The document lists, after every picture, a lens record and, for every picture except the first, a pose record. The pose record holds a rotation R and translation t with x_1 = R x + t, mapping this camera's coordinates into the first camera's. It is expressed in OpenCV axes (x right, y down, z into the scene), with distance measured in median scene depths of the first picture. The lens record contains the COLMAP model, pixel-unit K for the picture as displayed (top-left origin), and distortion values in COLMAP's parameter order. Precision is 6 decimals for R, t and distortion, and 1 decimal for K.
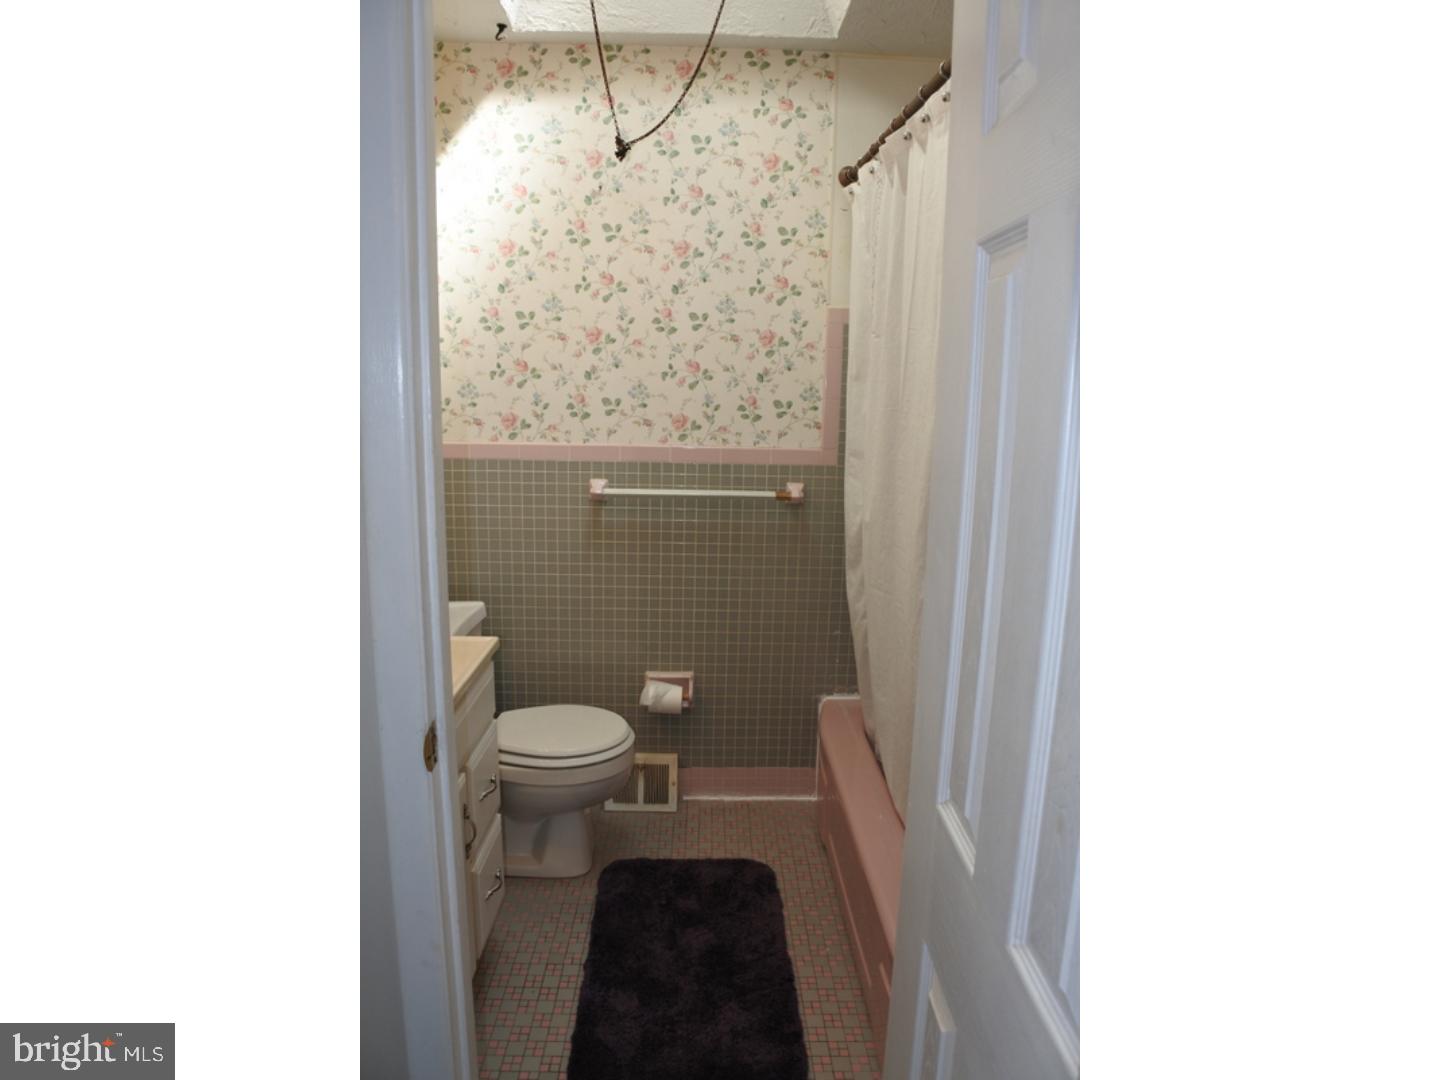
lens RADIAL K [[852.5, 0, 716.9], [0, 852.5, 546.2], [0, 0, 1]] dist [-0.157237, 0.122063]
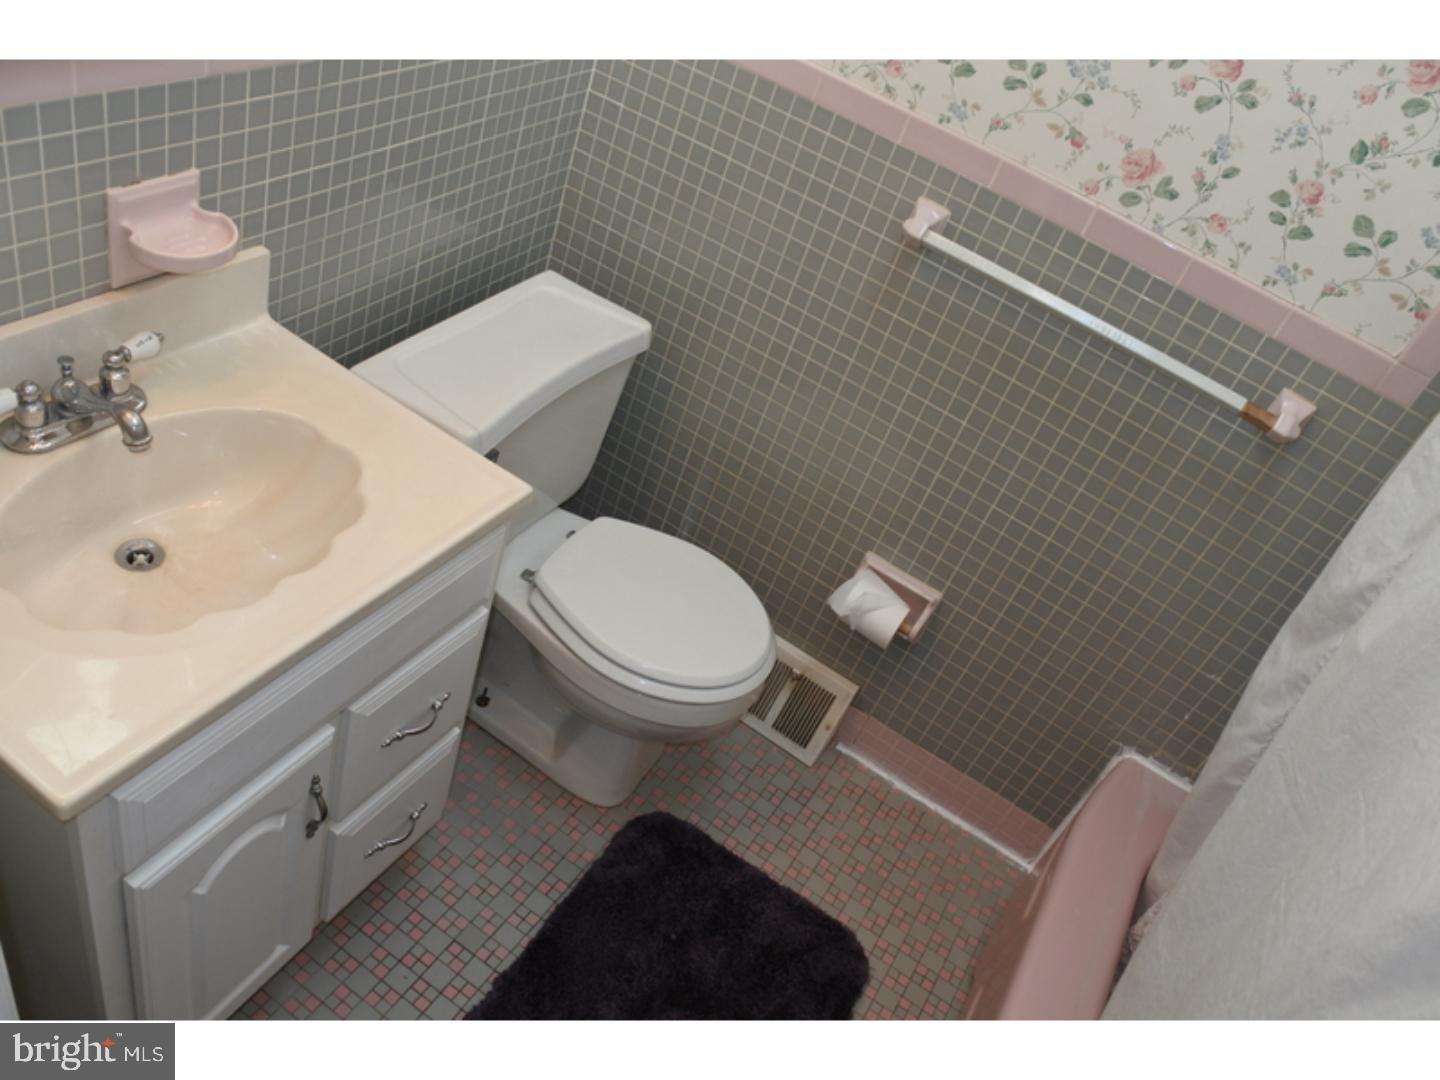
lens RADIAL K [[1120.2, 0, 711.5], [0, 1120.2, 546.1], [0, 0, 1]] dist [-0.147237, 0.090110]
pose [[0.825658, 0.504060, -0.253403, 0.016810], [-0.360962, 0.817172, 0.449374, -0.156952], [0.433585, -0.279560, 0.856650, 0.336353]]
